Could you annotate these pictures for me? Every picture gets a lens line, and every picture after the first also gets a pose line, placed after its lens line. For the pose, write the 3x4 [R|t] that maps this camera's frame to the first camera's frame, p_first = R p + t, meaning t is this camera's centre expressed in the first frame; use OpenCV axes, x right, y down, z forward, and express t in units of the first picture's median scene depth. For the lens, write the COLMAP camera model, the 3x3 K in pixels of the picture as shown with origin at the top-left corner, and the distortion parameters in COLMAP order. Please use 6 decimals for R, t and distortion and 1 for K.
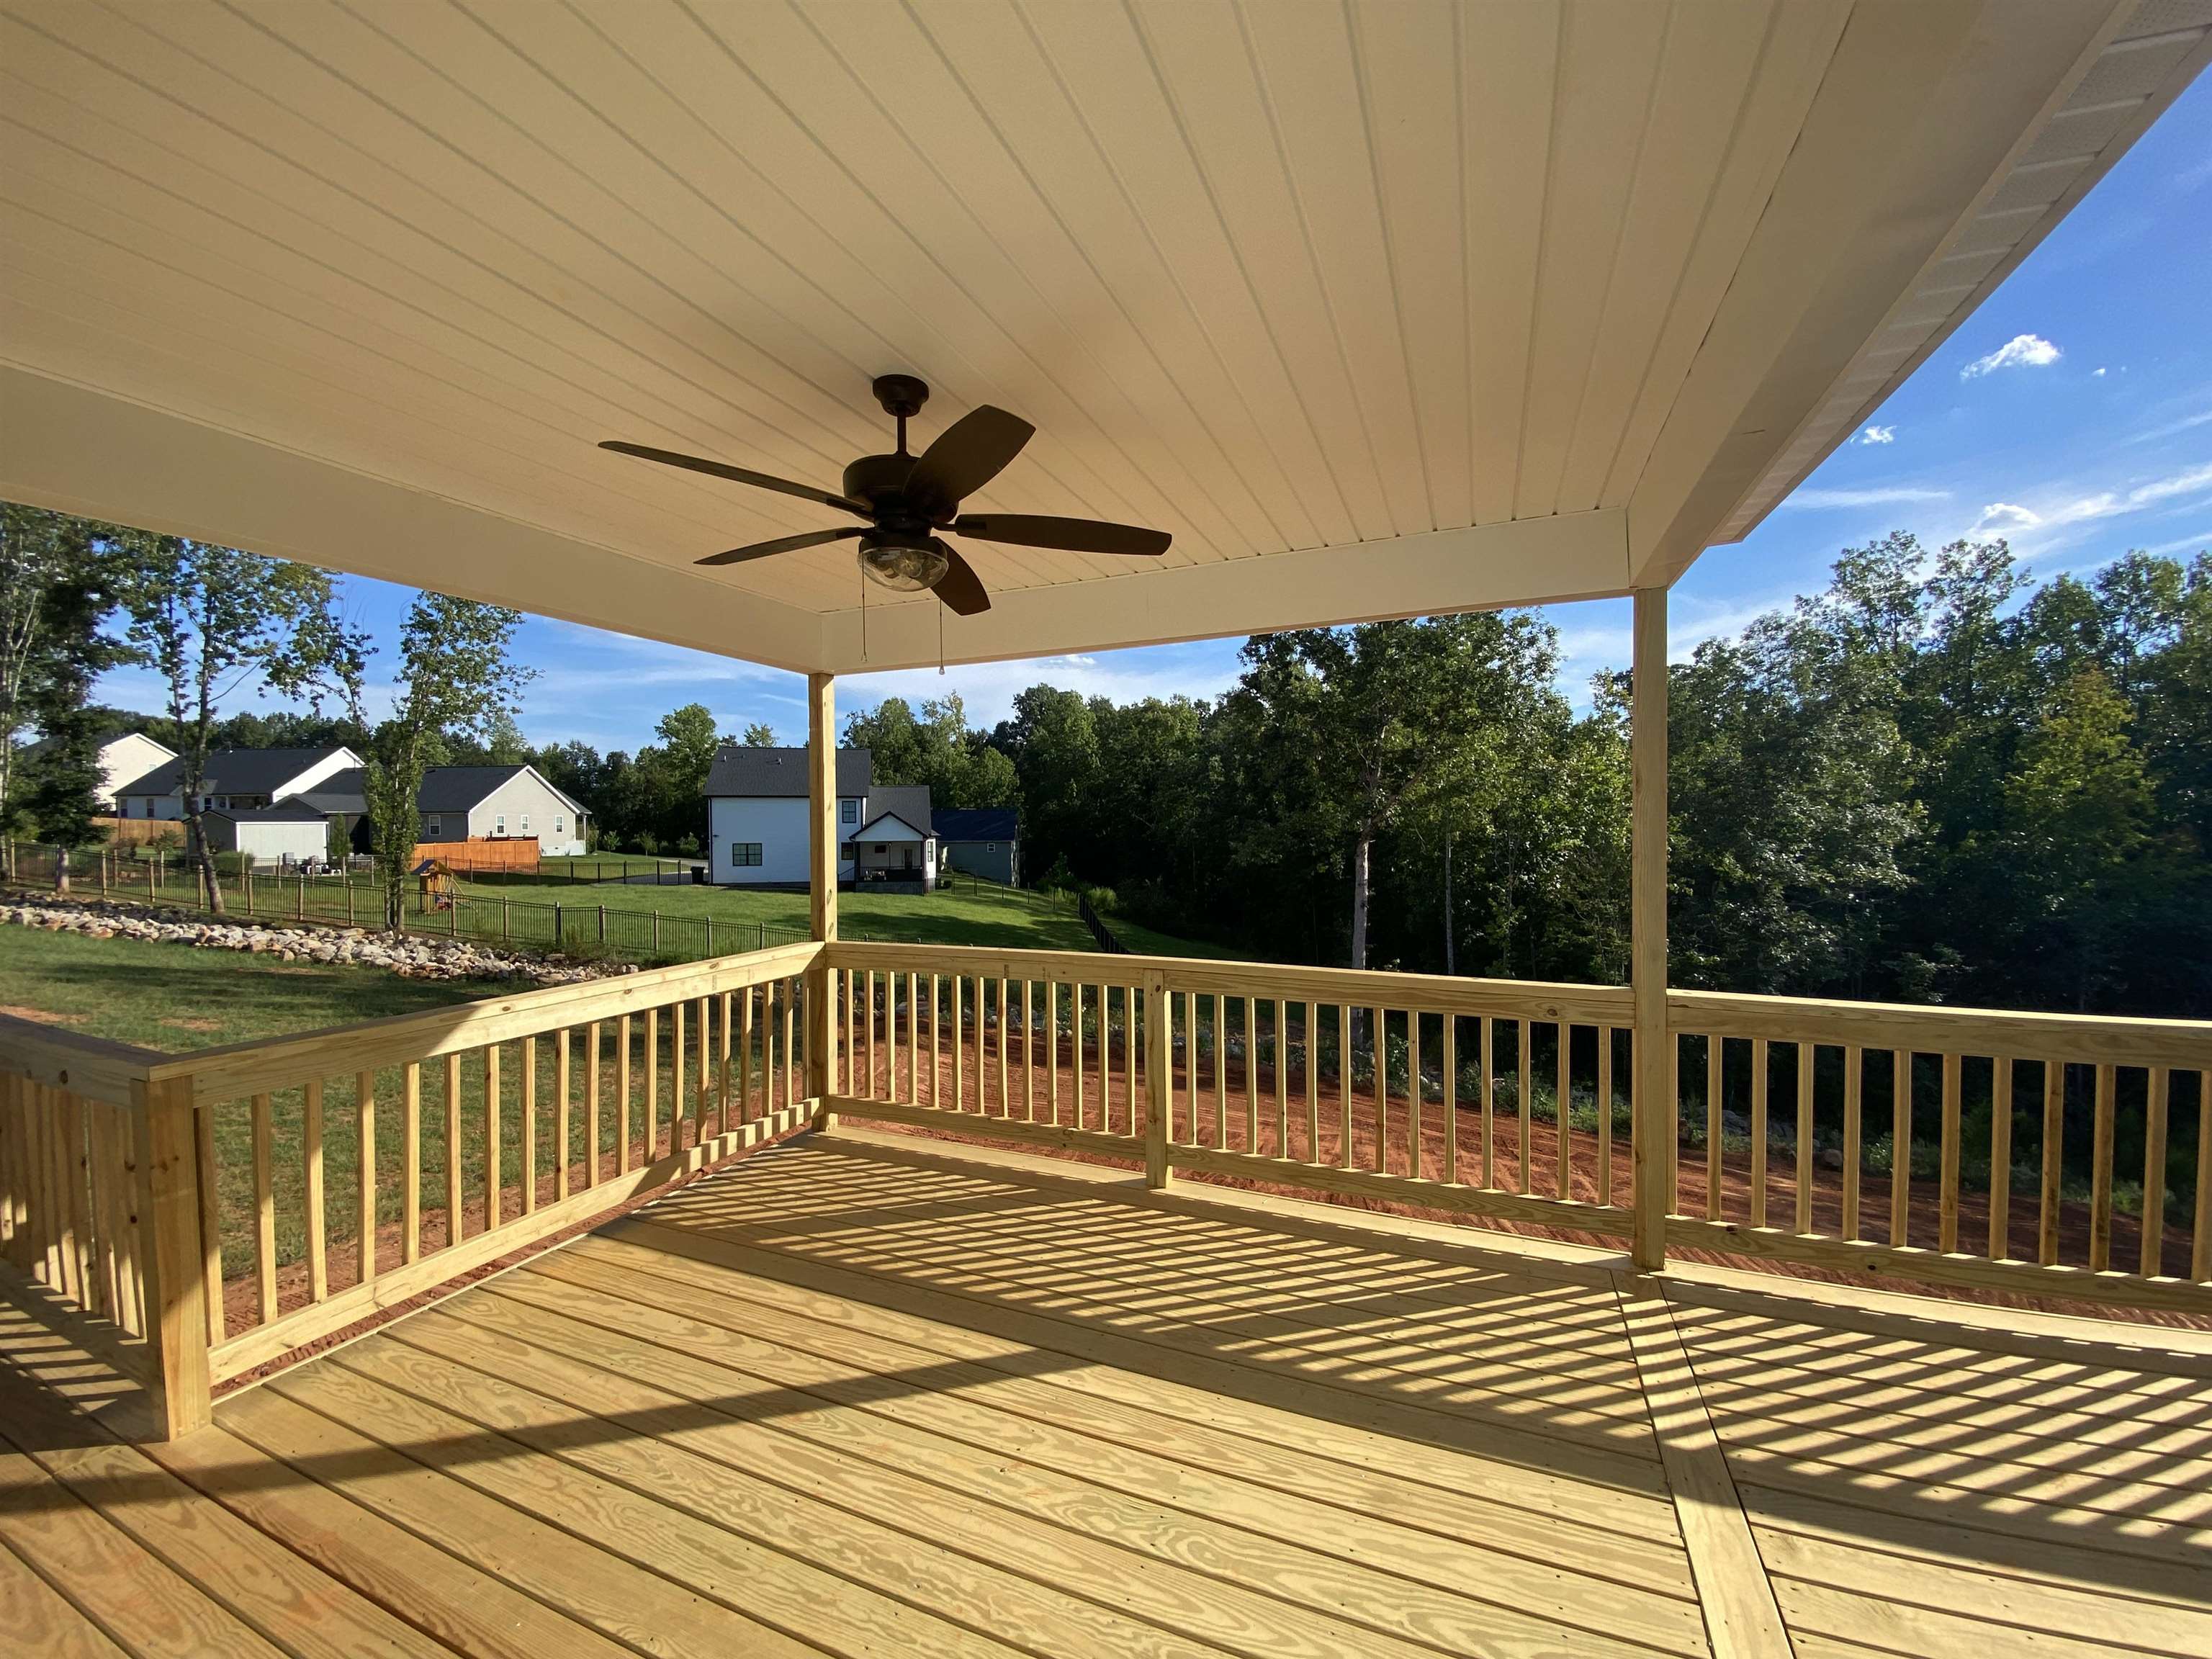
lens RADIAL K [[897.6, 0, 1095.2], [0, 897.6, 837.1], [0, 0, 1]] dist [0.032998, -0.026746]
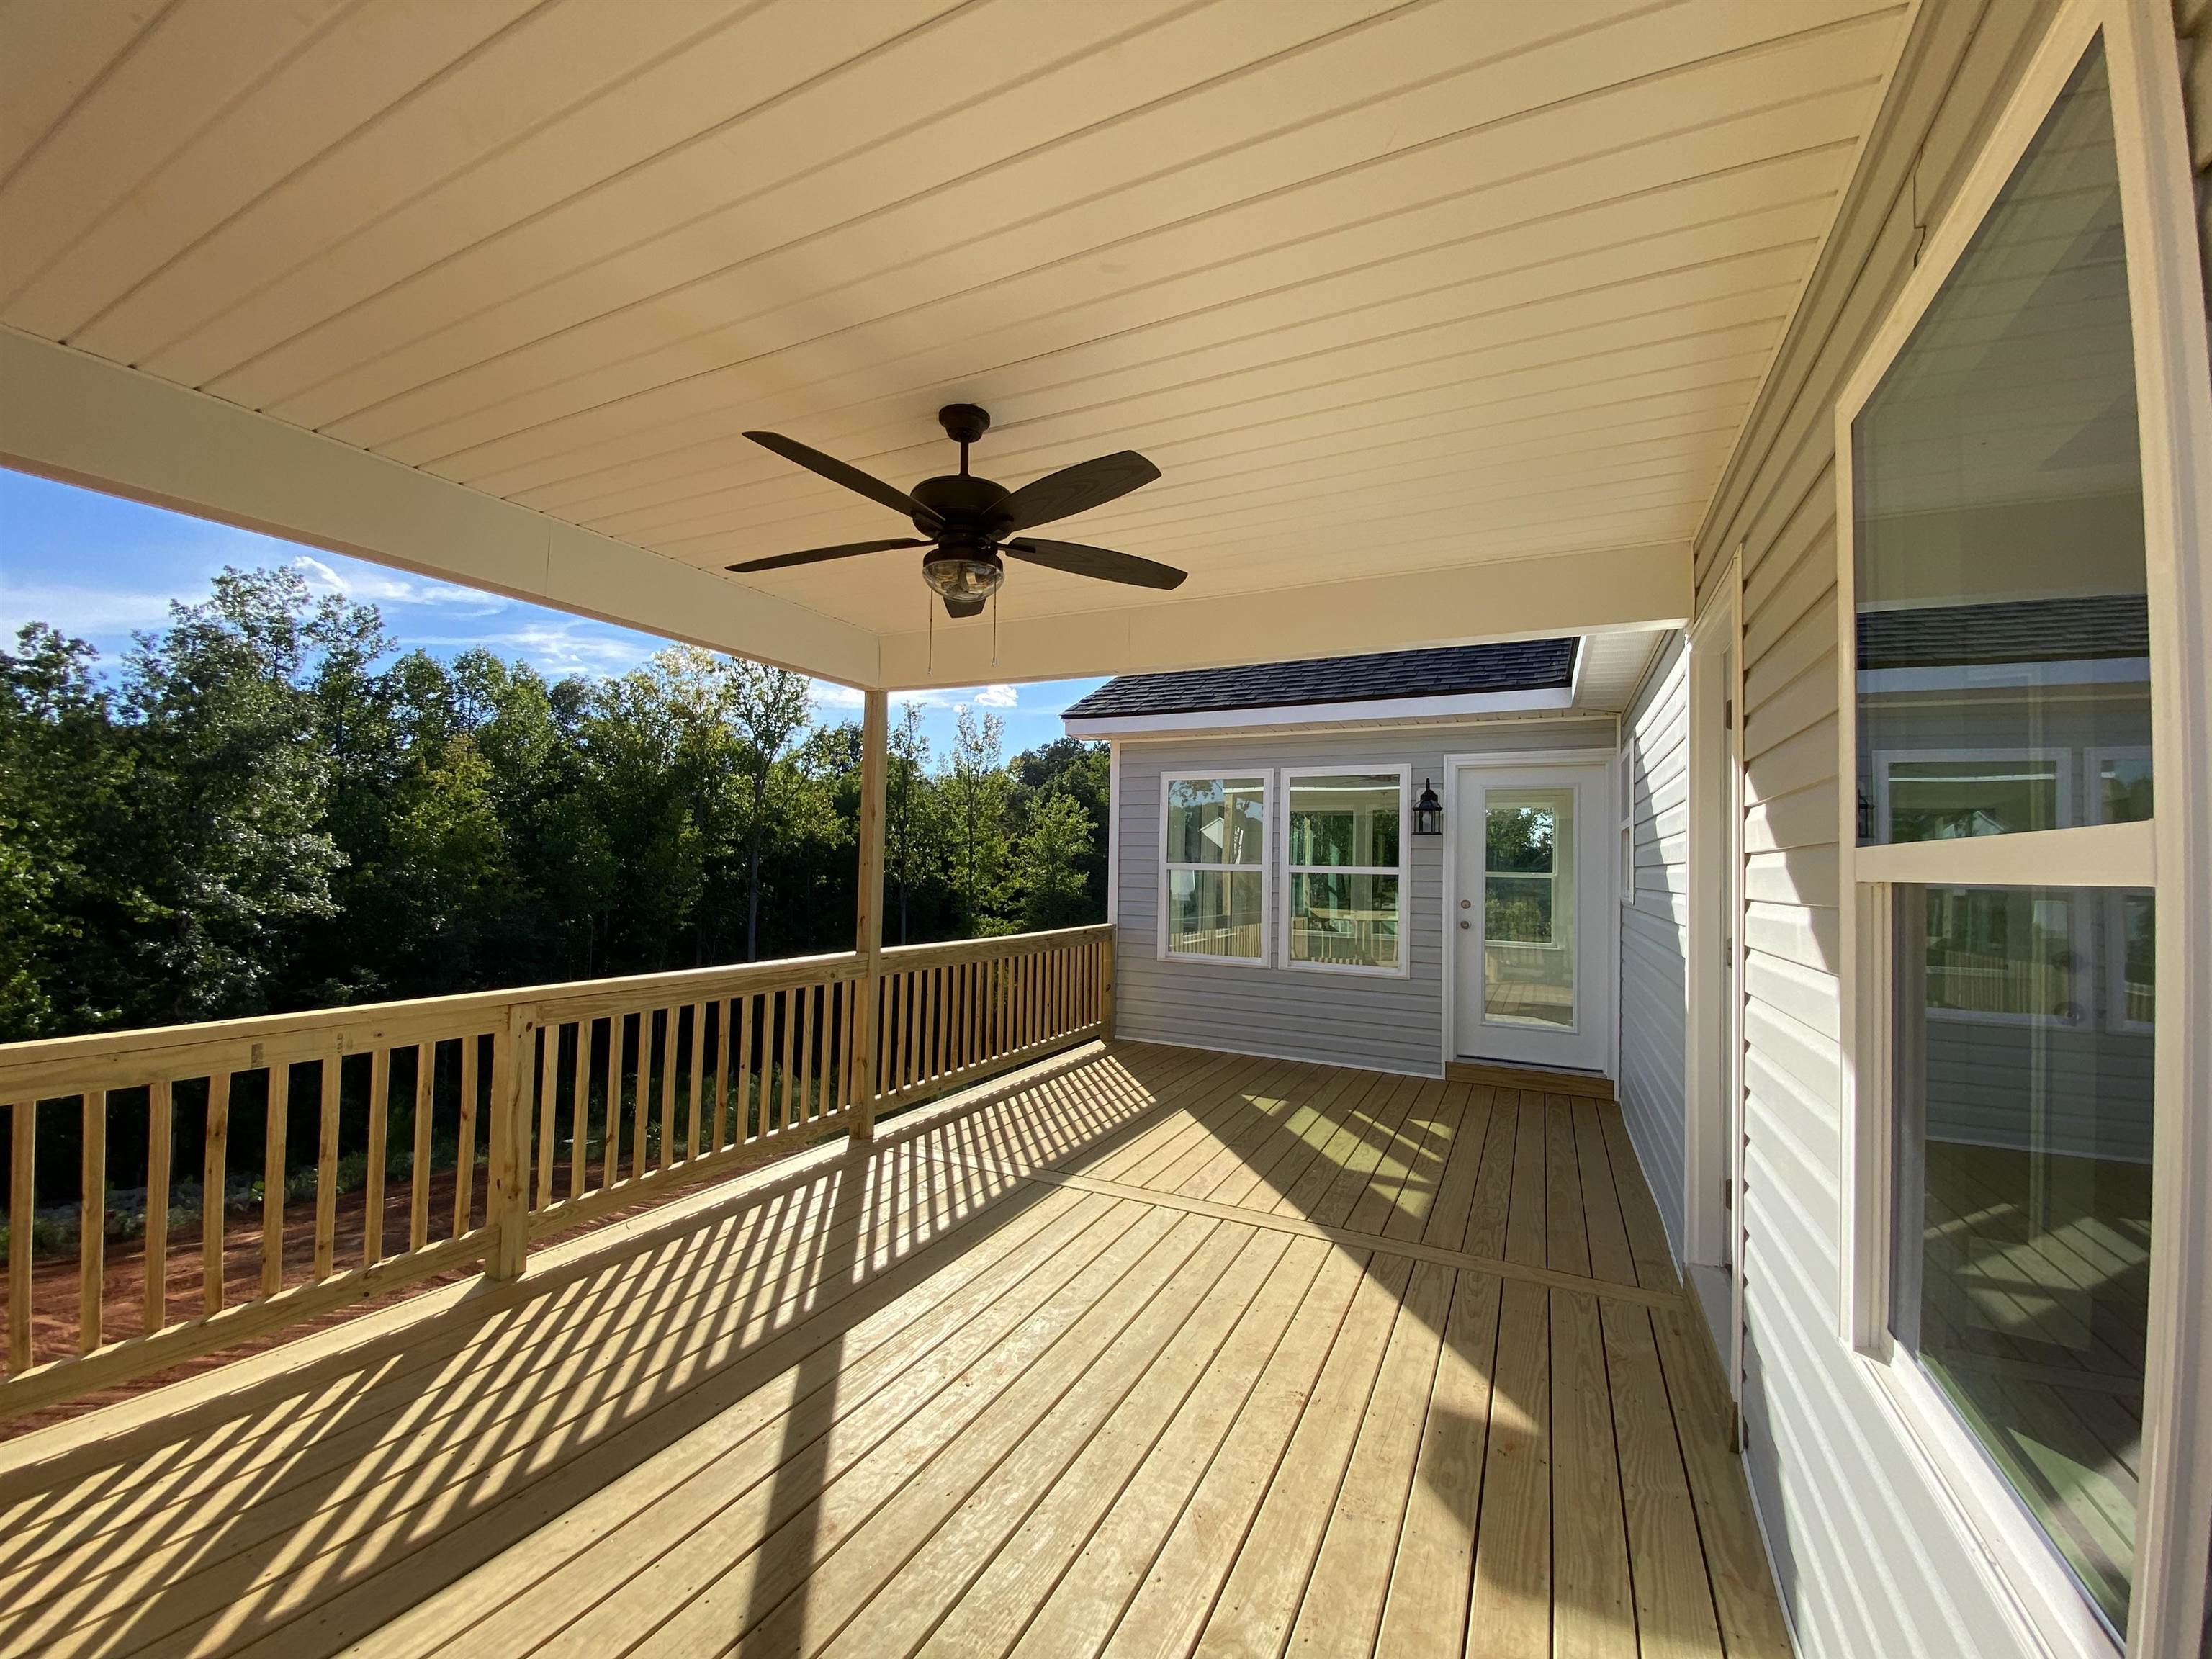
lens RADIAL K [[897.6, 0, 1095.2], [0, 897.6, 837.1], [0, 0, 1]] dist [0.032998, -0.026746]
pose [[0.050540, 0.041681, 0.997852, -0.100111], [-0.004359, 0.999128, -0.041514, 0.004262], [-0.998713, -0.002251, 0.050677, 0.061831]]
